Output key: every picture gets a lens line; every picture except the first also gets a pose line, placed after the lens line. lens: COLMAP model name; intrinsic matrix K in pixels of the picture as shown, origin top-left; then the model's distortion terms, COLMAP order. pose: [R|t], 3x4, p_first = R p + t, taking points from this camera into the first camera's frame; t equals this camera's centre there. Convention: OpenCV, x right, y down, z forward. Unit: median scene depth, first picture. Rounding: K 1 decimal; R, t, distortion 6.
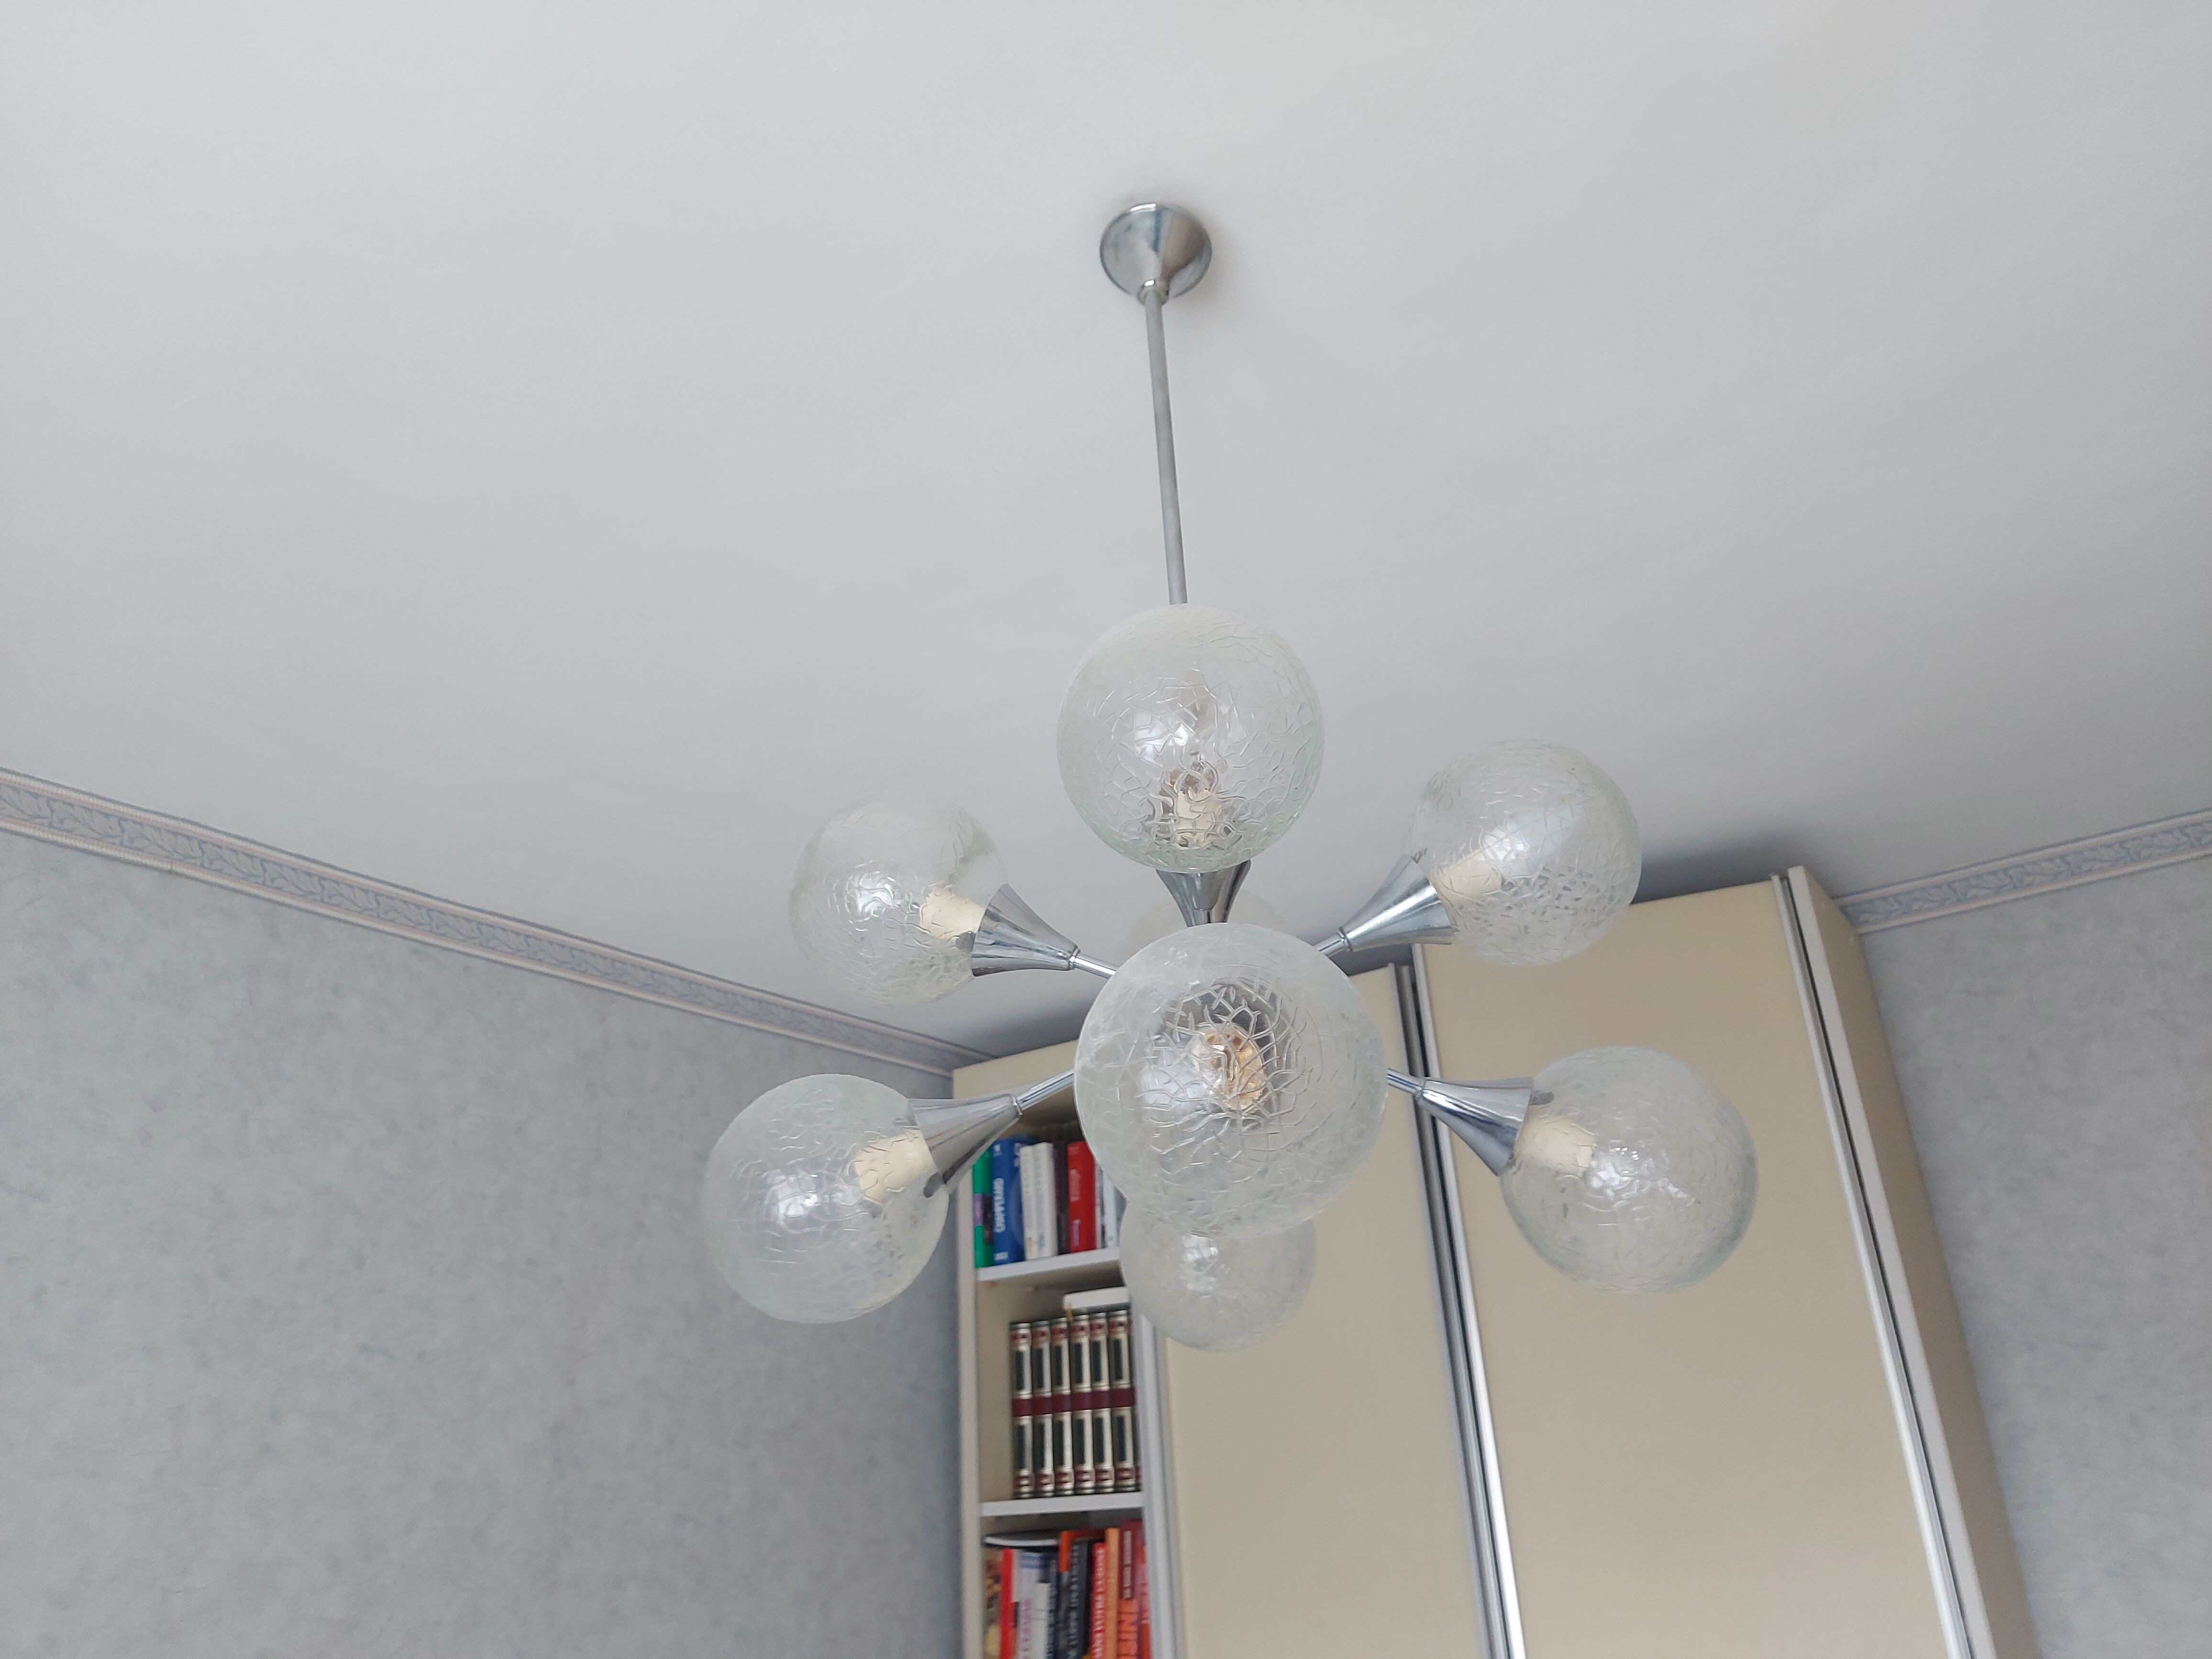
lens RADIAL K [[1647.4, 0, 1147.3], [0, 1647.4, 816.6], [0, 0, 1]] dist [0.070041, -0.058404]
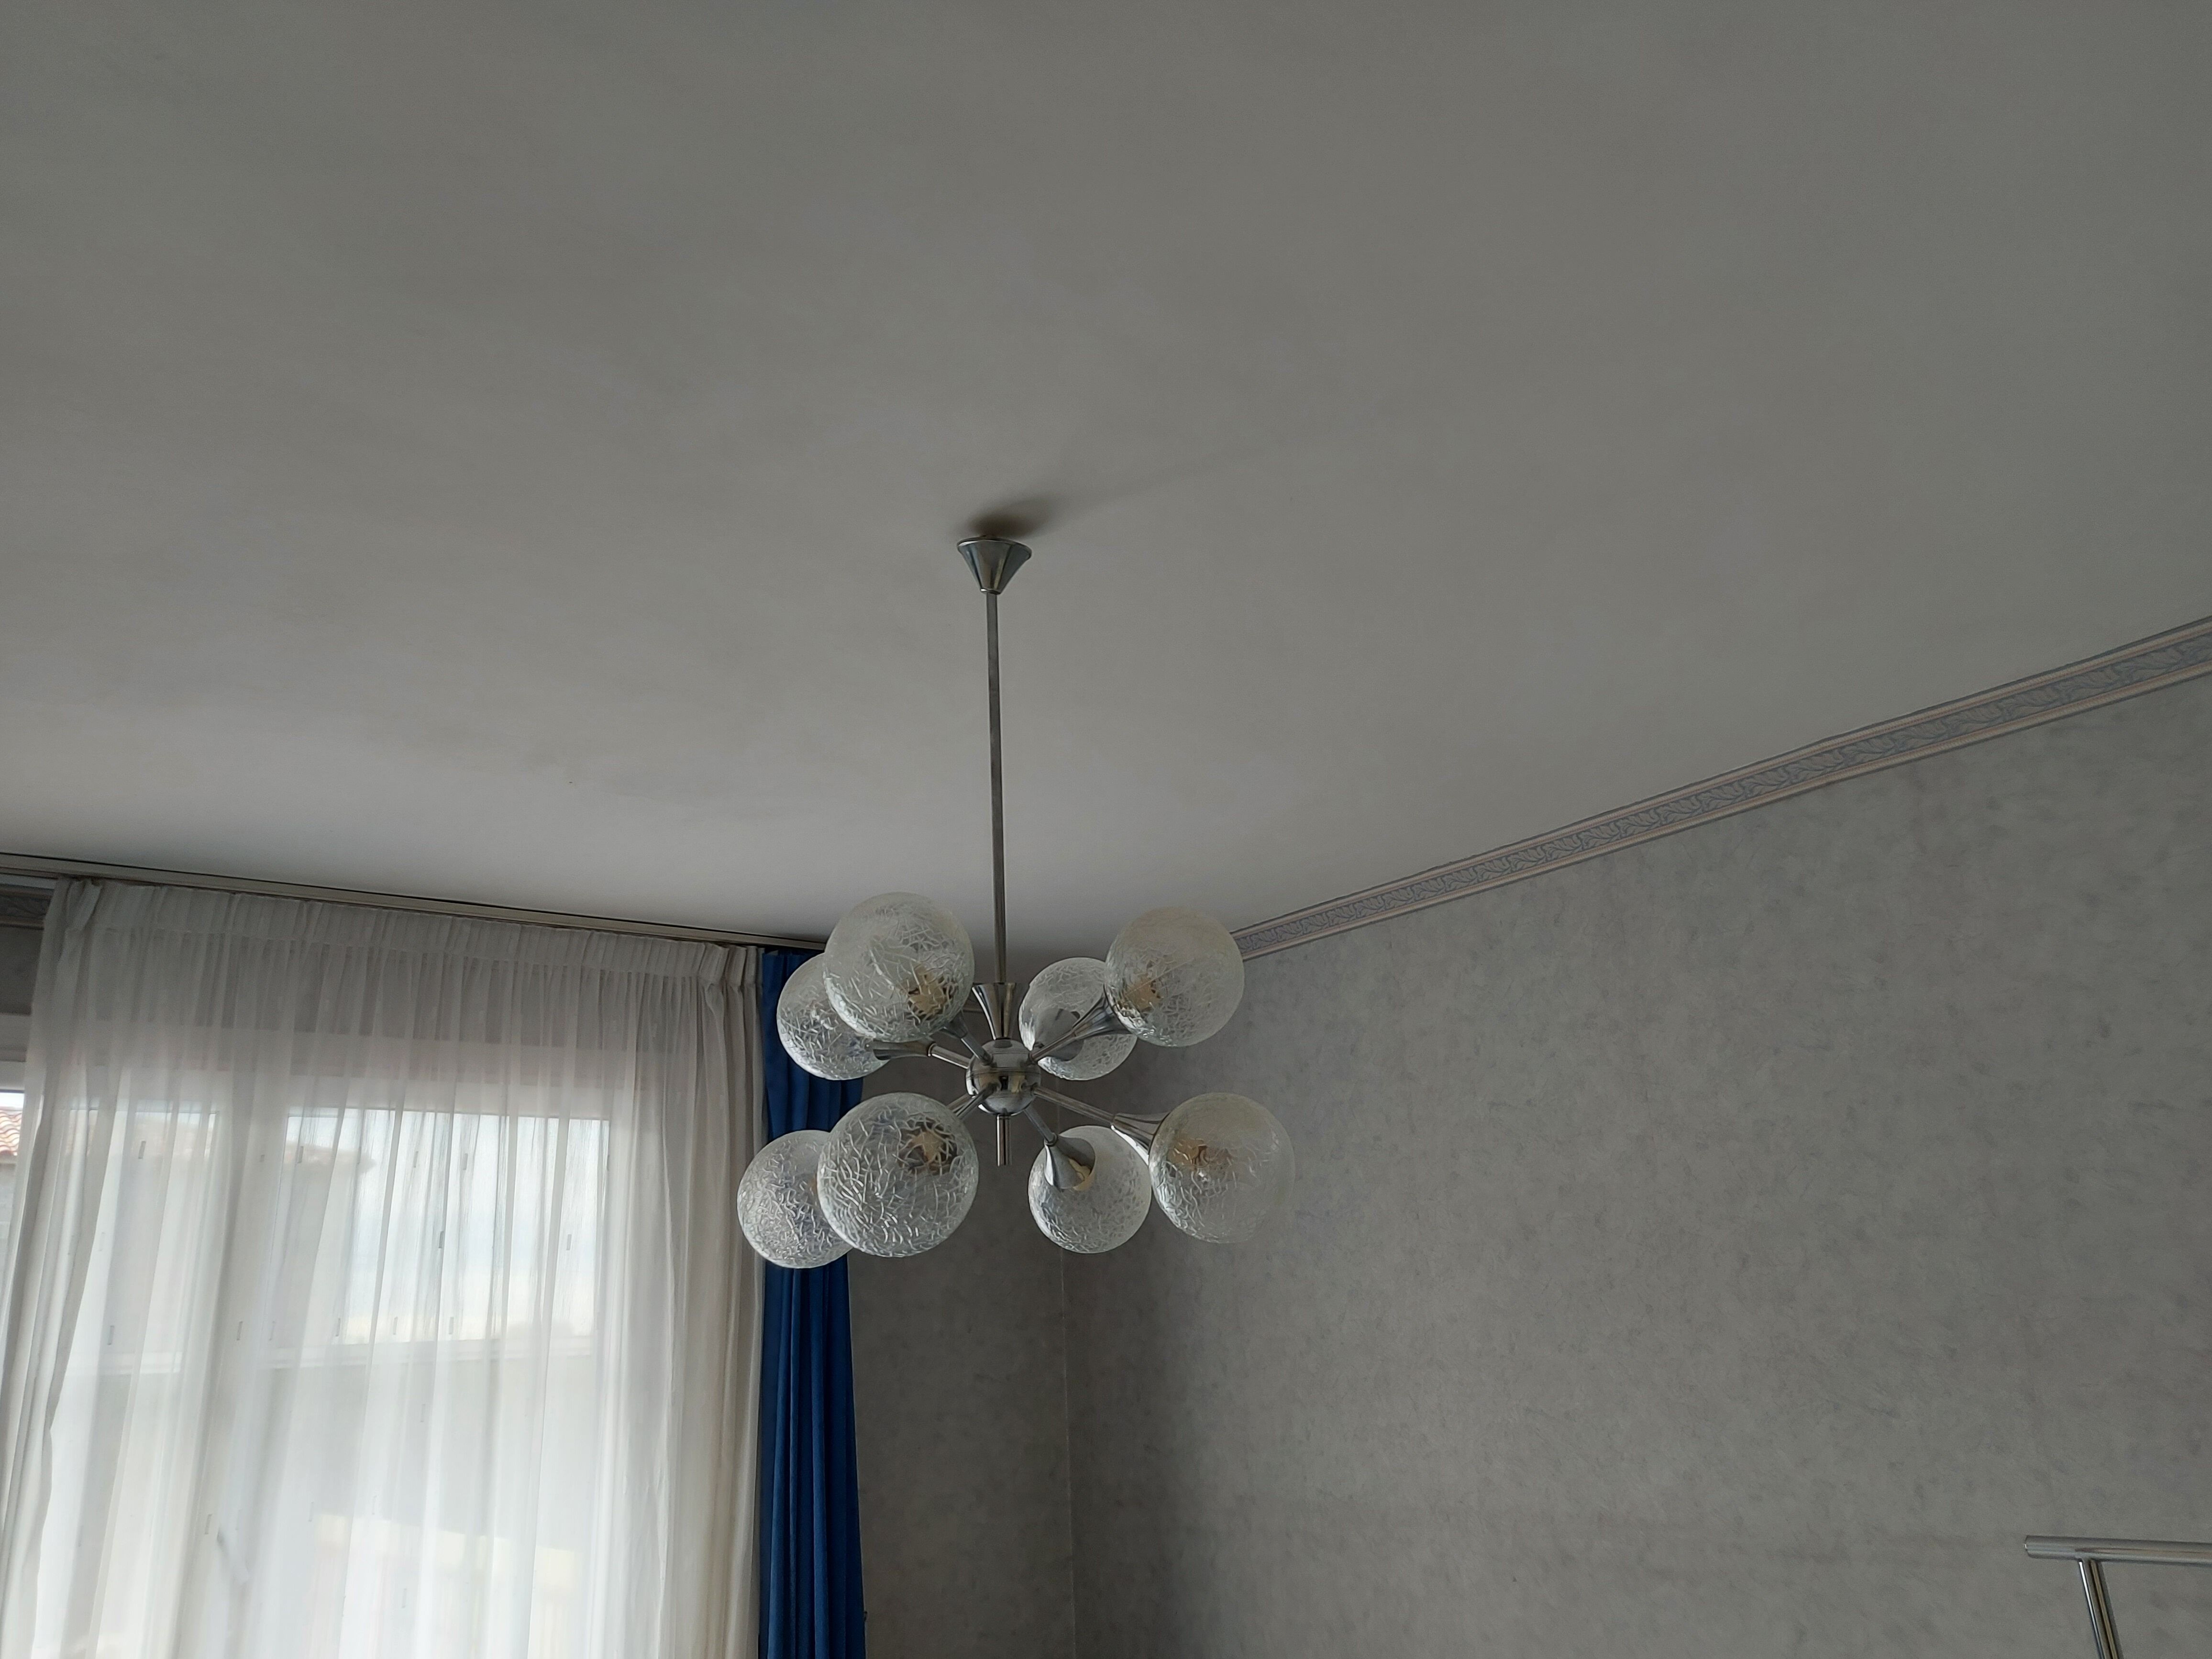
lens RADIAL K [[1647.4, 0, 1084.3], [0, 1647.4, 829.2], [0, 0, 1]] dist [0.070041, -0.058404]
pose [[-0.347751, -0.197124, -0.916631, 0.731746], [0.434673, 0.832340, -0.343903, 0.238460], [0.830740, -0.518027, -0.203763, 0.726399]]
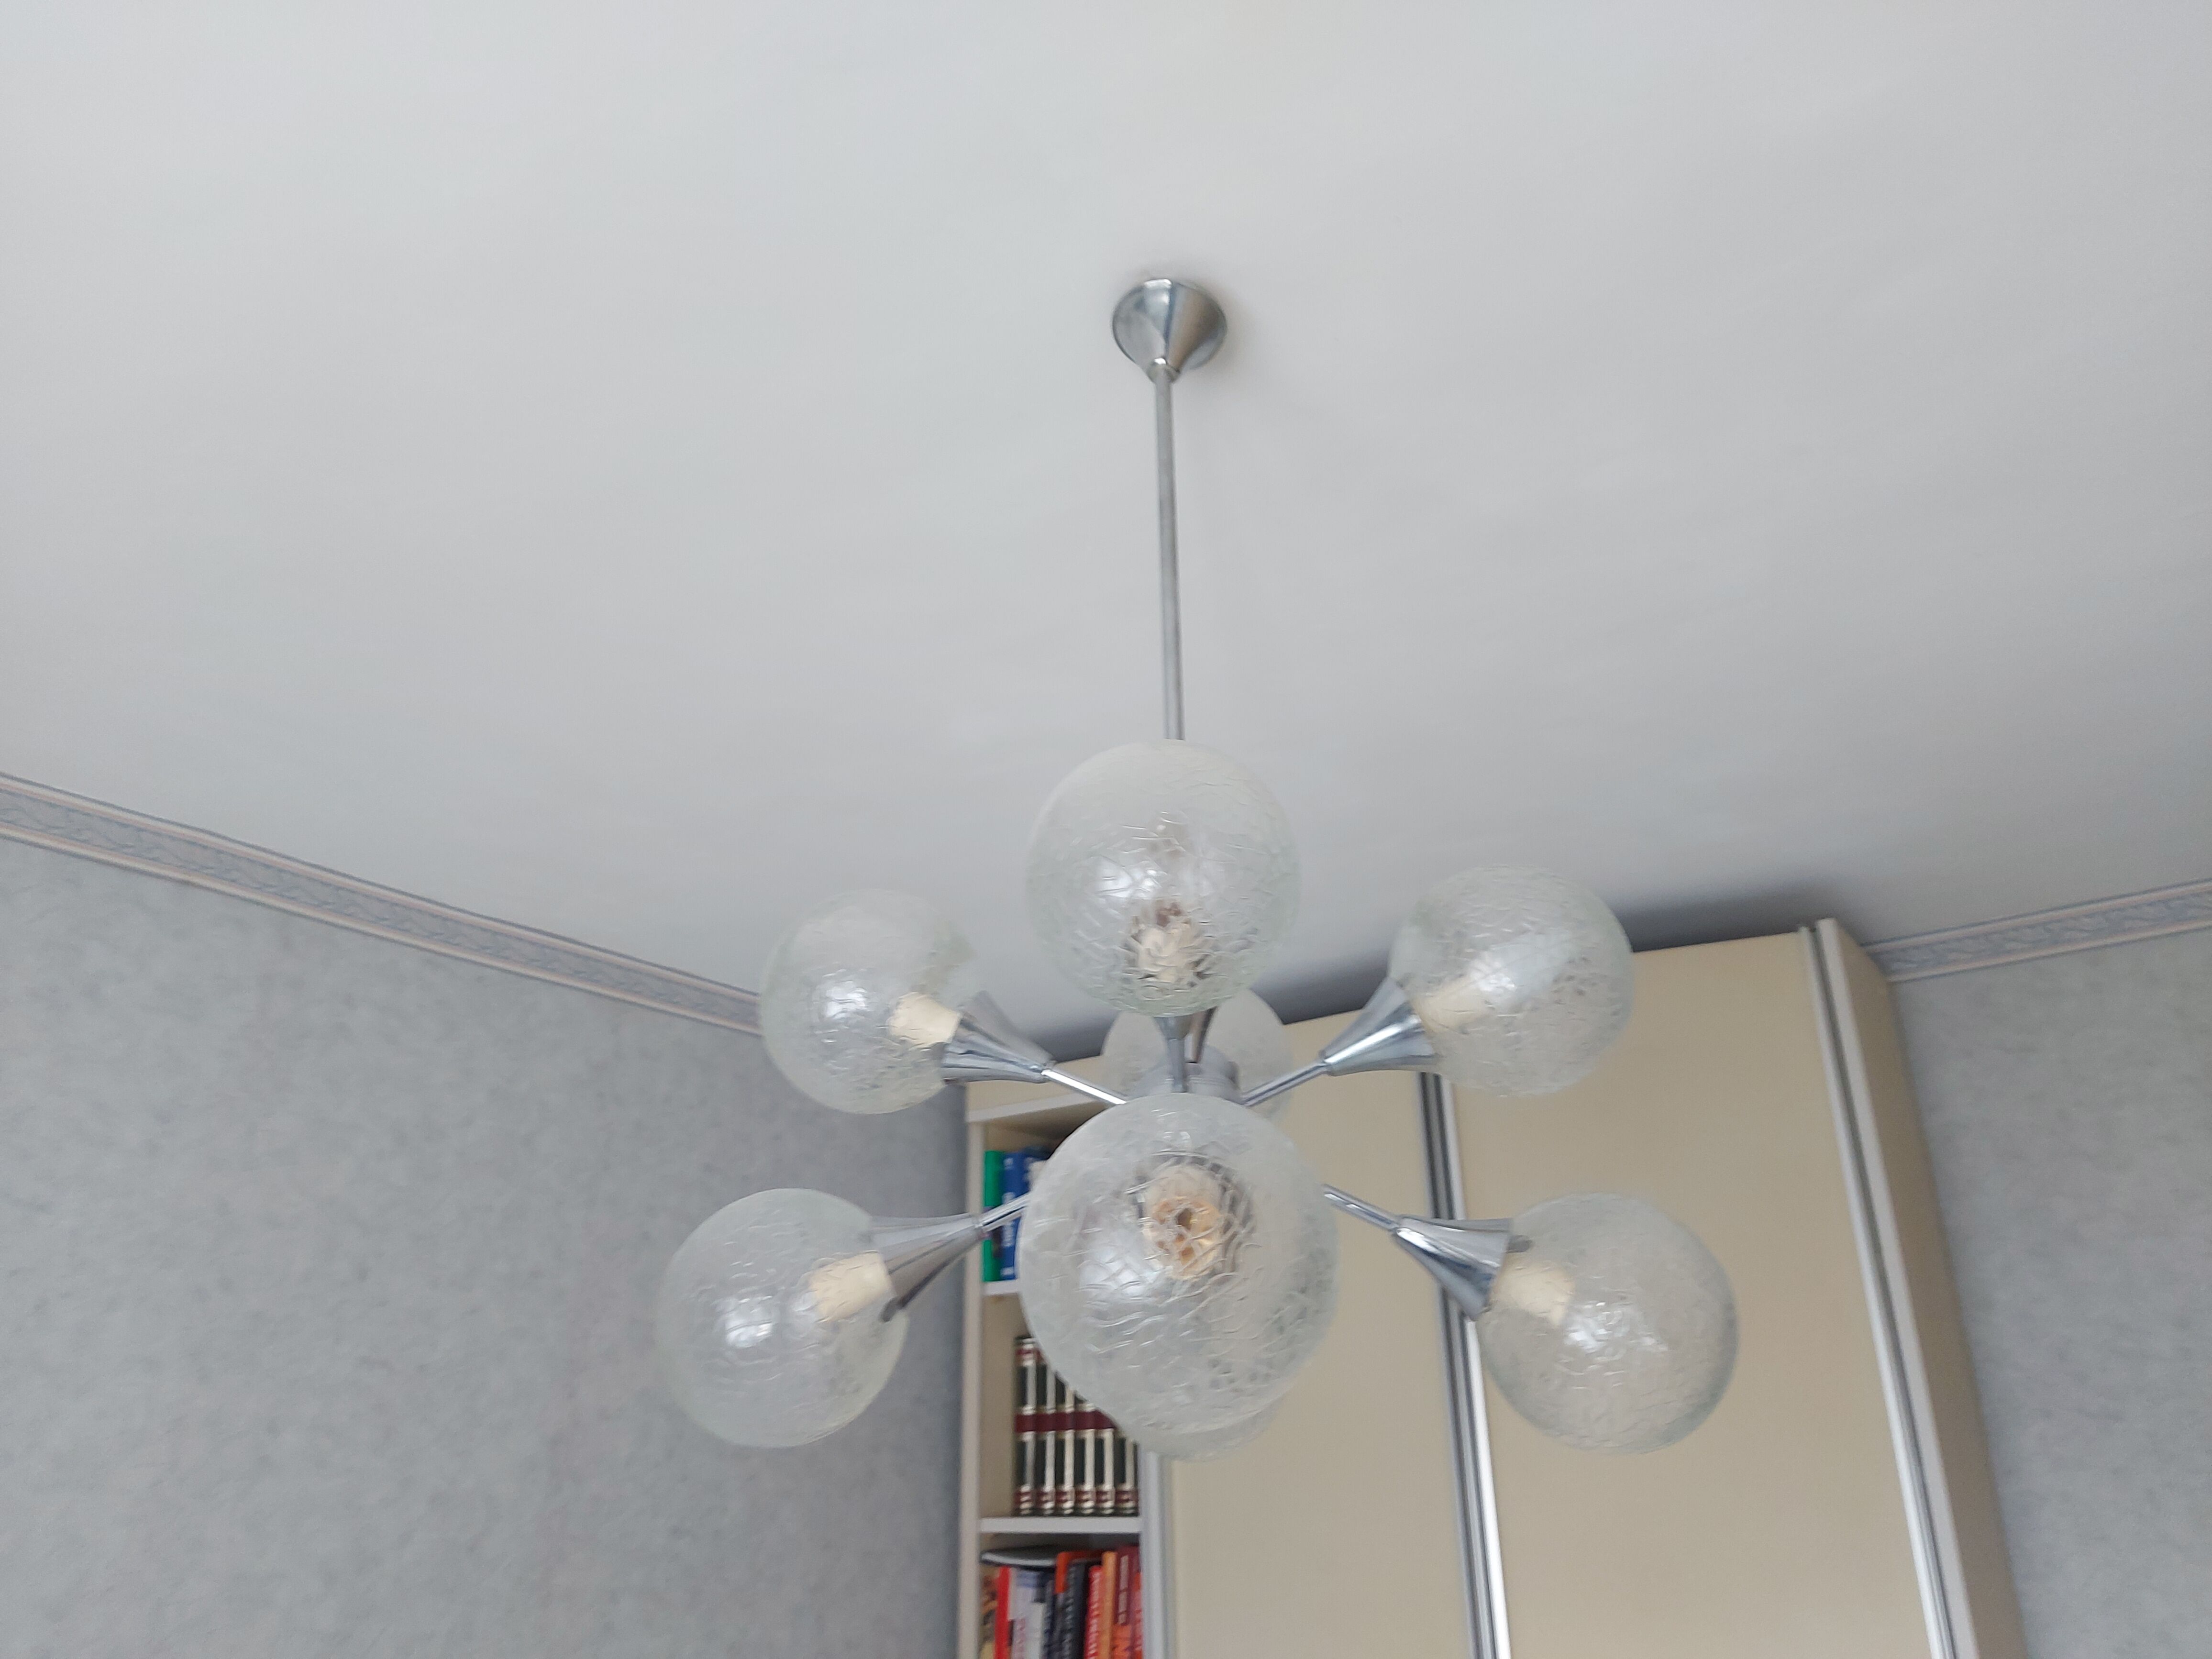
lens RADIAL K [[1647.4, 0, 1150.1], [0, 1647.4, 813.7], [0, 0, 1]] dist [0.070041, -0.058404]
pose [[0.999125, 0.033530, -0.025015, 0.017181], [-0.033113, 0.999309, 0.016869, -0.041798], [0.025563, -0.016026, 0.999545, 0.011419]]
